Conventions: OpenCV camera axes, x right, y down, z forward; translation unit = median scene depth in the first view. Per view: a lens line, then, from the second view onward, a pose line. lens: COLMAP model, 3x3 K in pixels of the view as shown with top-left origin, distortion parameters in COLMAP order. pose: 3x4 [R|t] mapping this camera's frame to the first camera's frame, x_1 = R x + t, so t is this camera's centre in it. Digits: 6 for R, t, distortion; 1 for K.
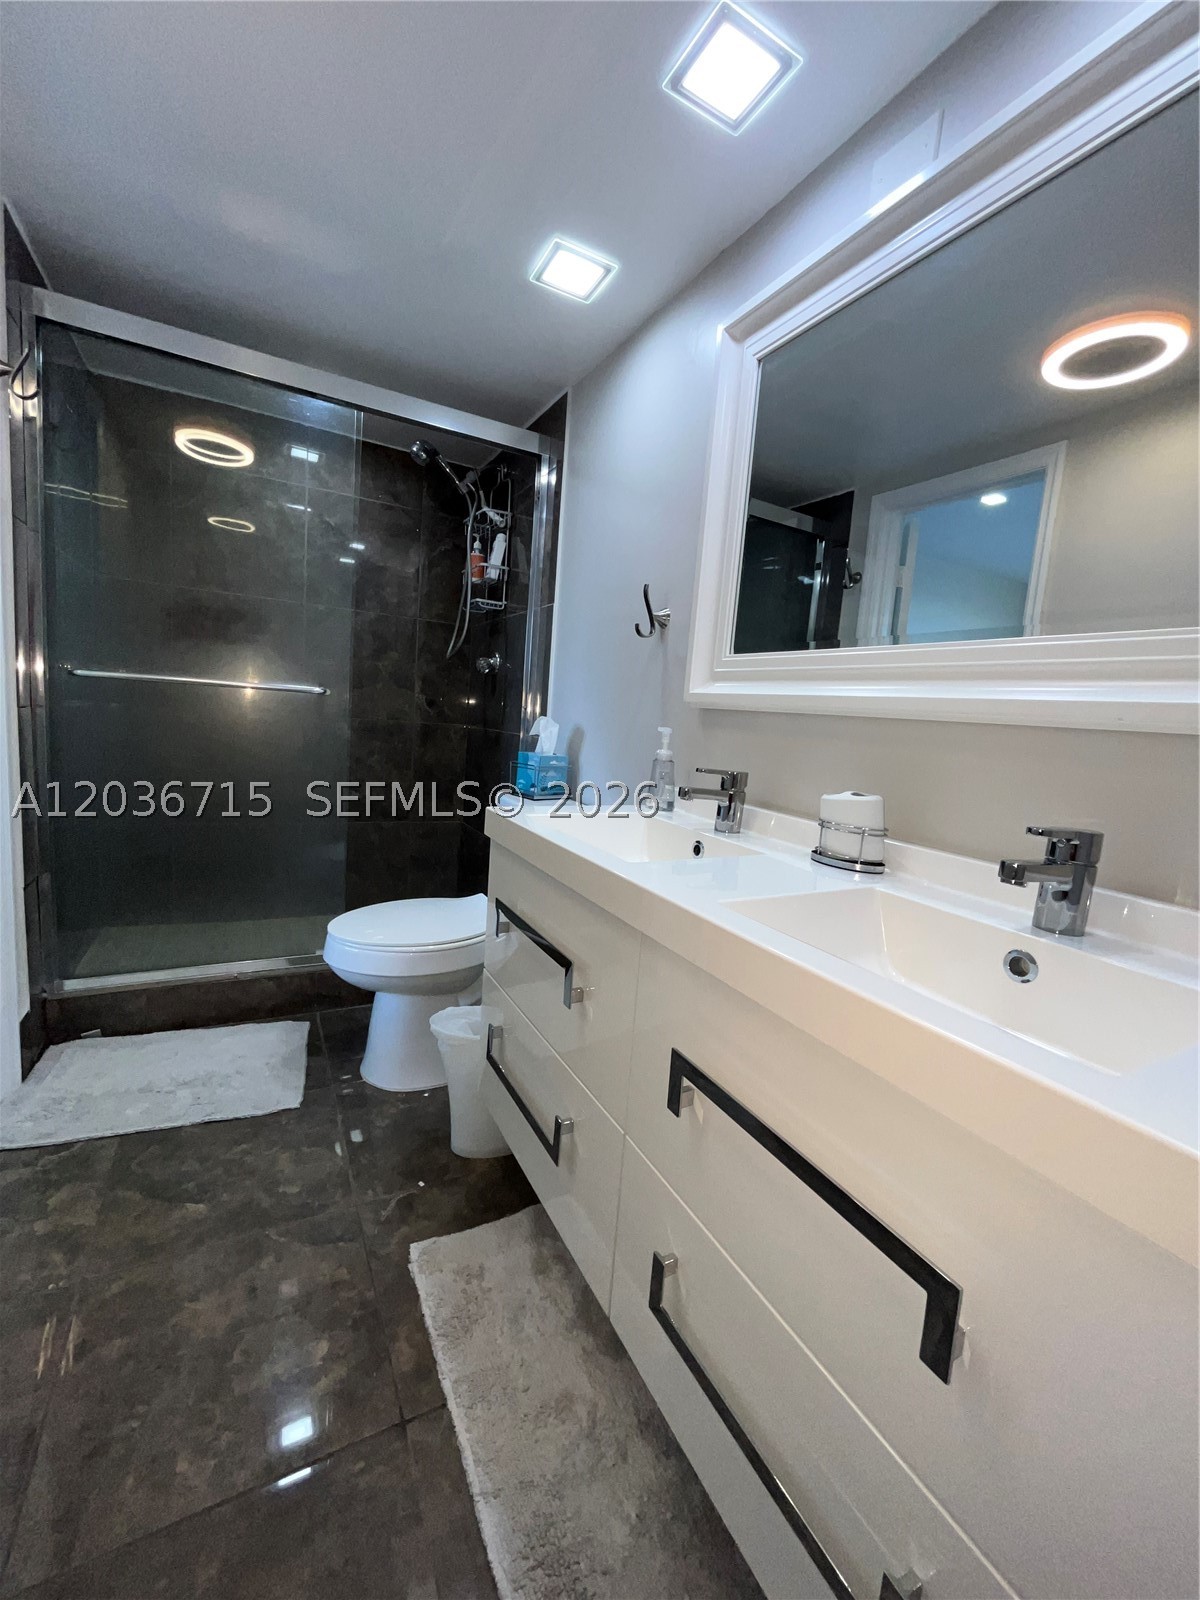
lens RADIAL K [[664.1, 0, 600.0], [0, 664.1, 800.0], [0, 0, 1]] dist [-0.001514, -0.000142]
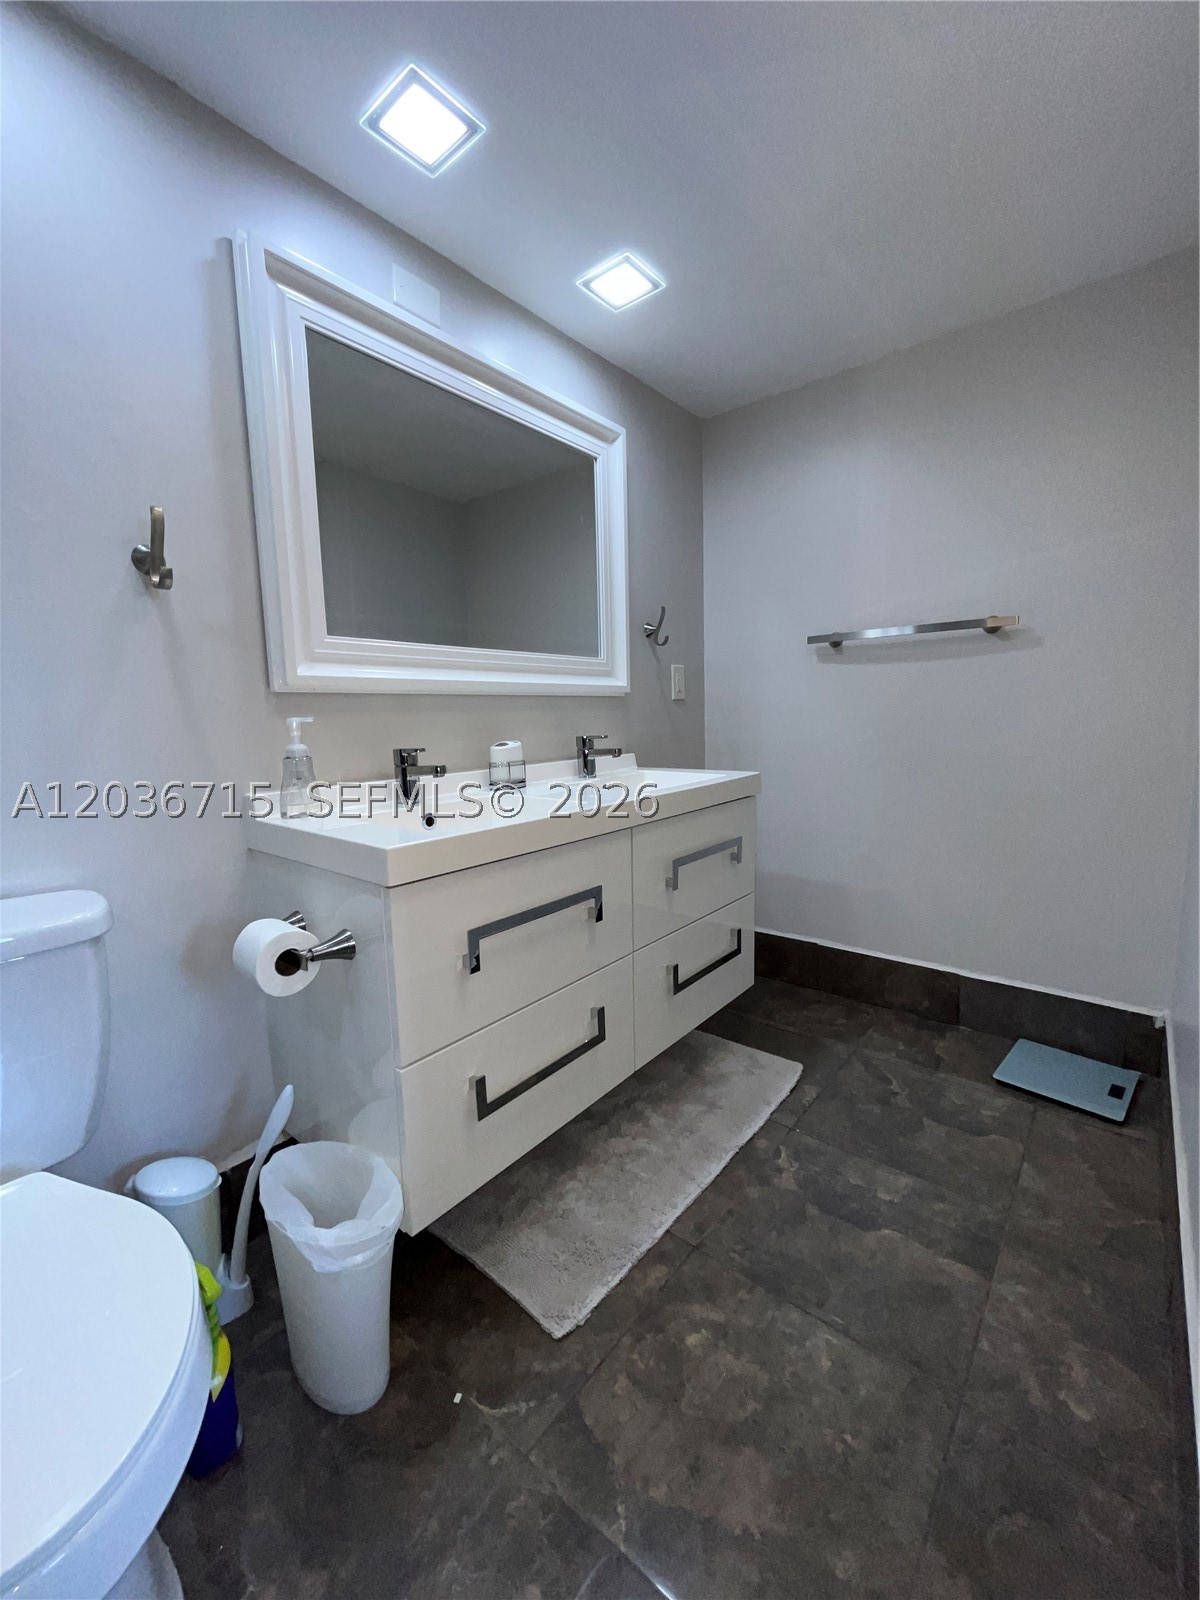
lens RADIAL K [[664.1, 0, 600.0], [0, 664.1, 800.0], [0, 0, 1]] dist [-0.001514, -0.000142]
pose [[-0.400974, -0.186641, 0.896875, -1.024799], [0.111142, 0.961883, 0.249858, -0.219197], [-0.909323, 0.199867, -0.364946, 1.222216]]
